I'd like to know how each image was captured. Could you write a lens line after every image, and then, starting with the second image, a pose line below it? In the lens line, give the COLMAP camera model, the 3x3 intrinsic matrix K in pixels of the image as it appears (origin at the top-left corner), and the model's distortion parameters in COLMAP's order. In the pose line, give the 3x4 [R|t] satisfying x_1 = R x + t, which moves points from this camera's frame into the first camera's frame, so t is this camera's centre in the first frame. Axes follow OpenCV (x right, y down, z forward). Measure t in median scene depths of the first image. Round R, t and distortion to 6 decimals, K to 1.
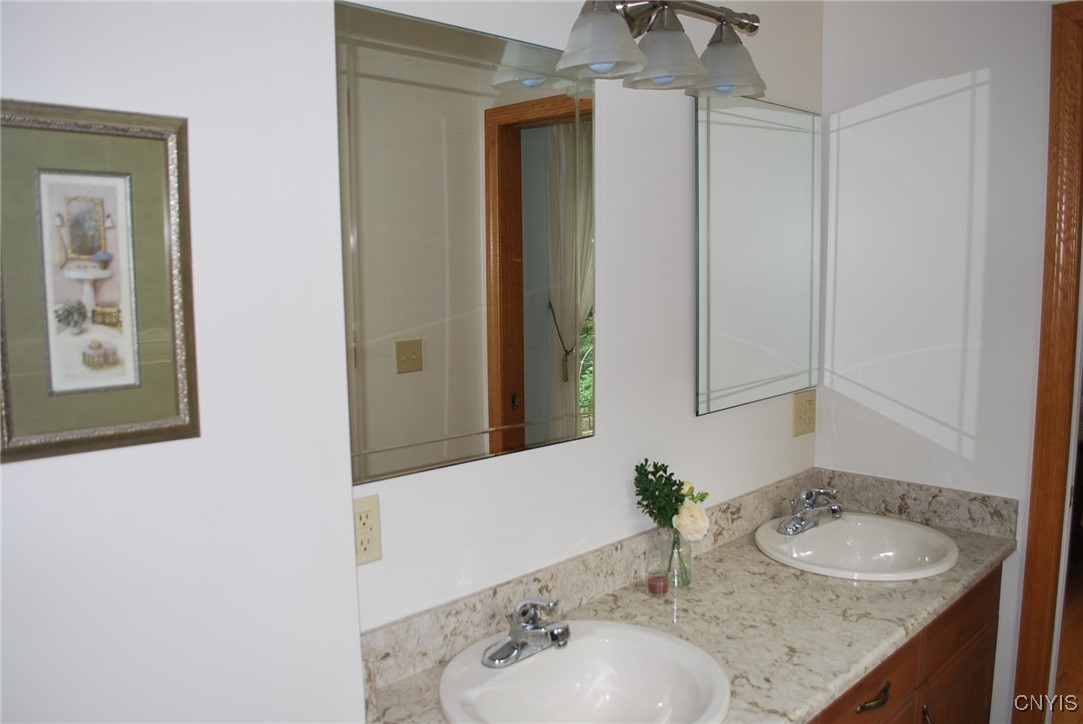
lens RADIAL K [[857.3, 0, 545.0], [0, 857.3, 367.3], [0, 0, 1]] dist [-0.074655, 0.005646]
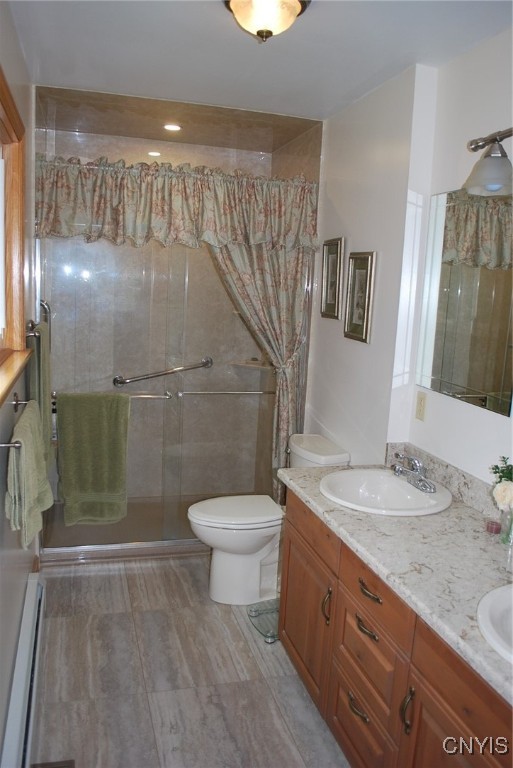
lens RADIAL K [[608.0, 0, 254.7], [0, 608.0, 386.6], [0, 0, 1]] dist [-0.074655, 0.005646]
pose [[-0.480678, 0.132867, -0.866773, 1.312234], [-0.148559, 0.961827, 0.229823, -0.166359], [0.864222, 0.239238, -0.442591, 1.153941]]
